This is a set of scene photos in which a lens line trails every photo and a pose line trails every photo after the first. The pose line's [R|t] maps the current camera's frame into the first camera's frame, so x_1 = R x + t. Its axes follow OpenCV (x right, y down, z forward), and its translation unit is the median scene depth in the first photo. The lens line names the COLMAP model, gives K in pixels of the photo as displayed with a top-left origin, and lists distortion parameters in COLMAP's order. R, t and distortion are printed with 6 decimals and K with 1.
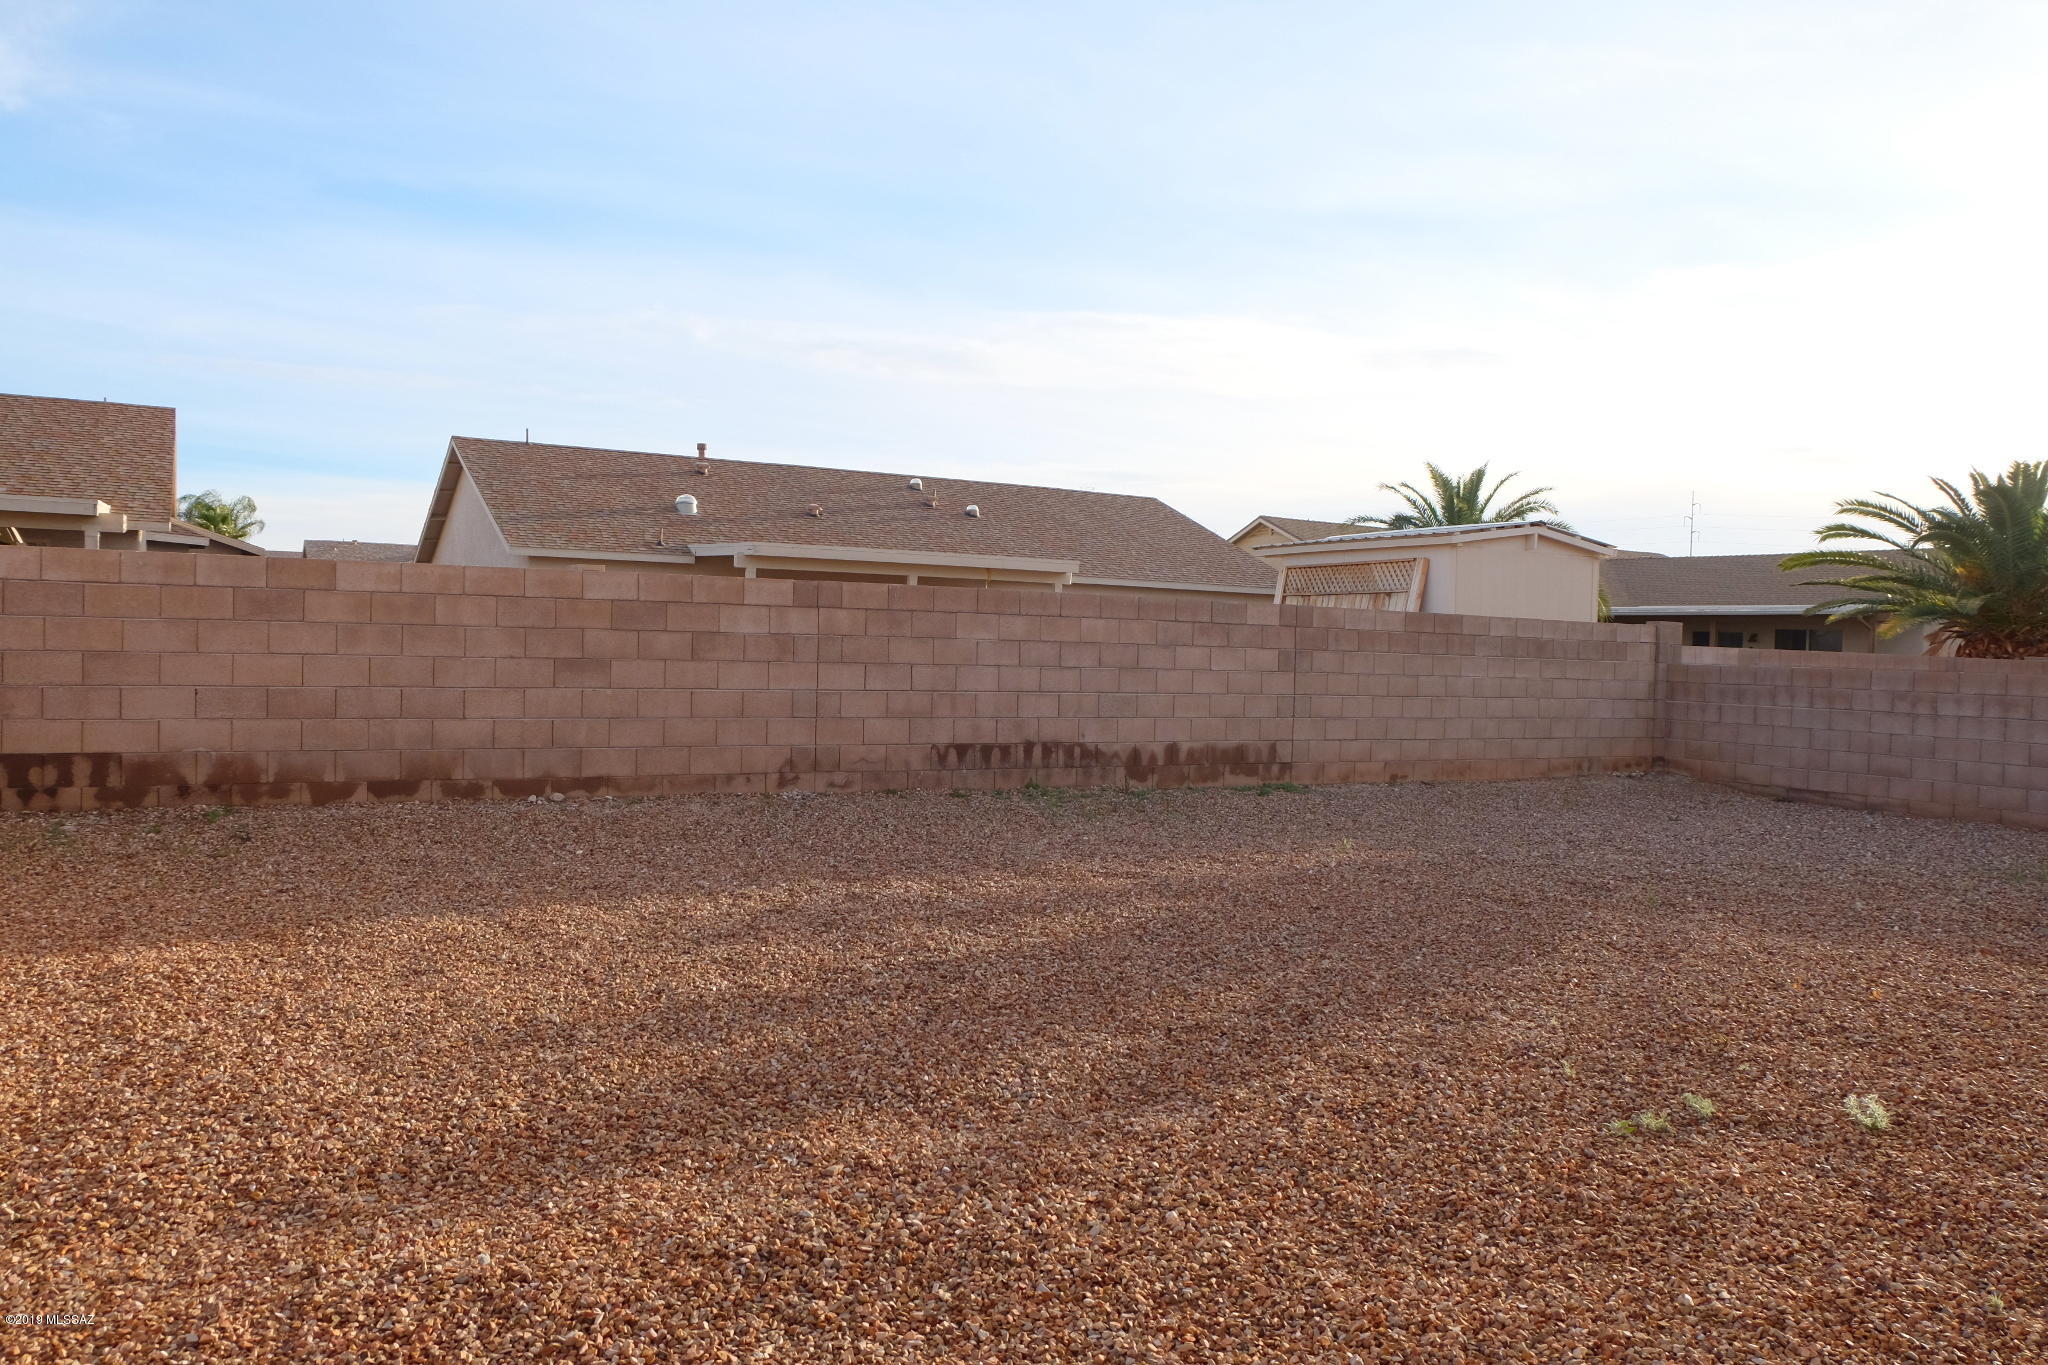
lens RADIAL K [[1462.3, 0, 1026.6], [0, 1462.3, 688.0], [0, 0, 1]] dist [-0.056217, 0.055024]
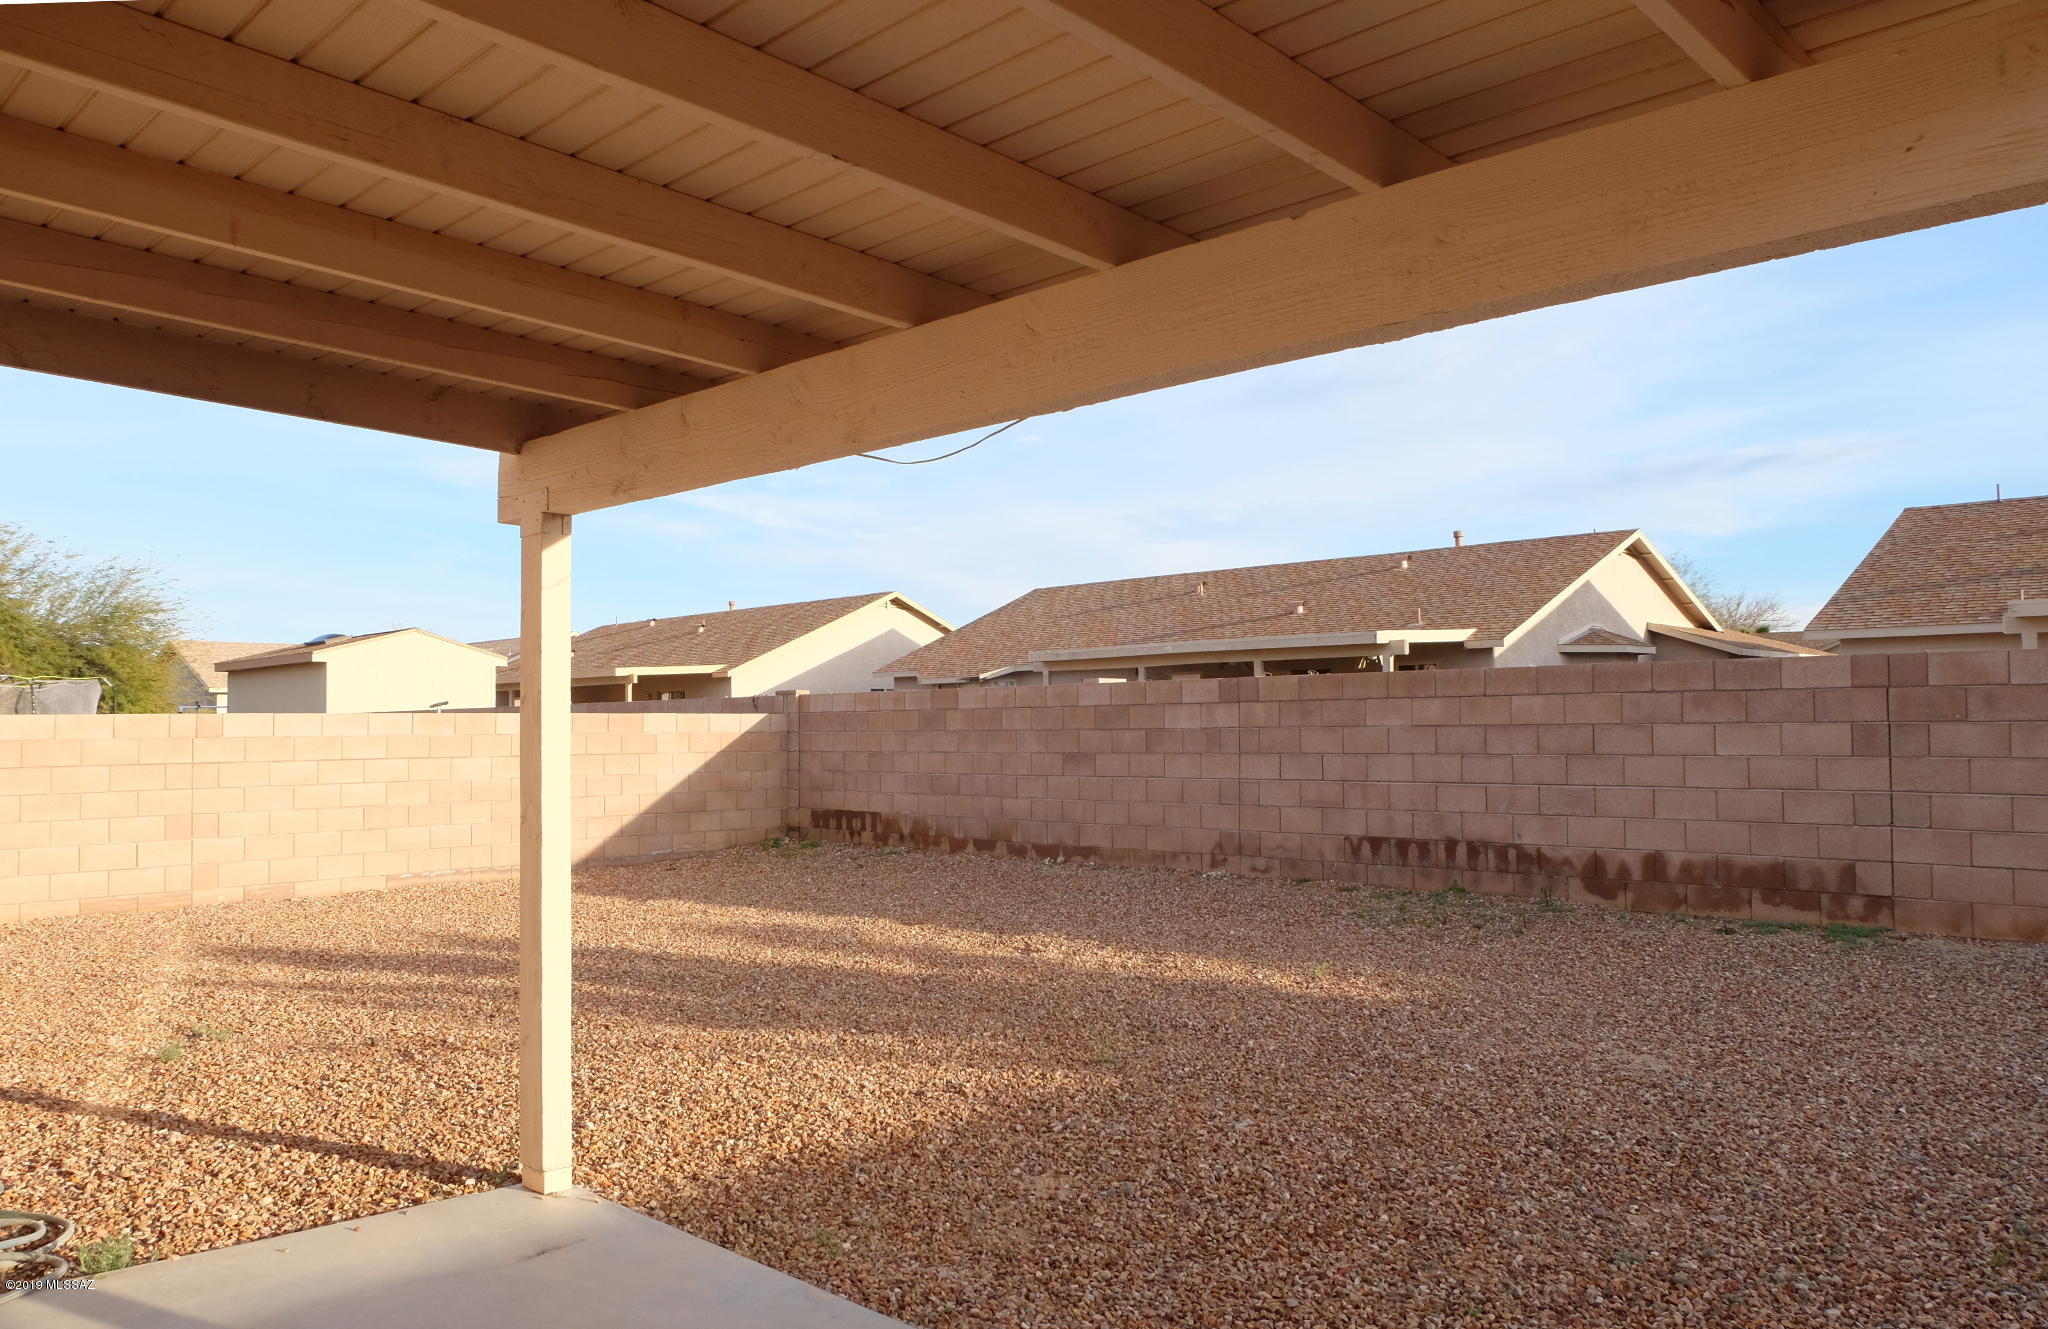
lens RADIAL K [[1464.0, 0, 1022.3], [0, 1464.0, 662.6], [0, 0, 1]] dist [-0.030522, 0.015045]
pose [[0.282632, -0.064298, -0.957071, 0.808636], [0.002018, 0.997789, -0.066437, -0.012306], [0.959226, 0.016846, 0.282137, 0.515664]]
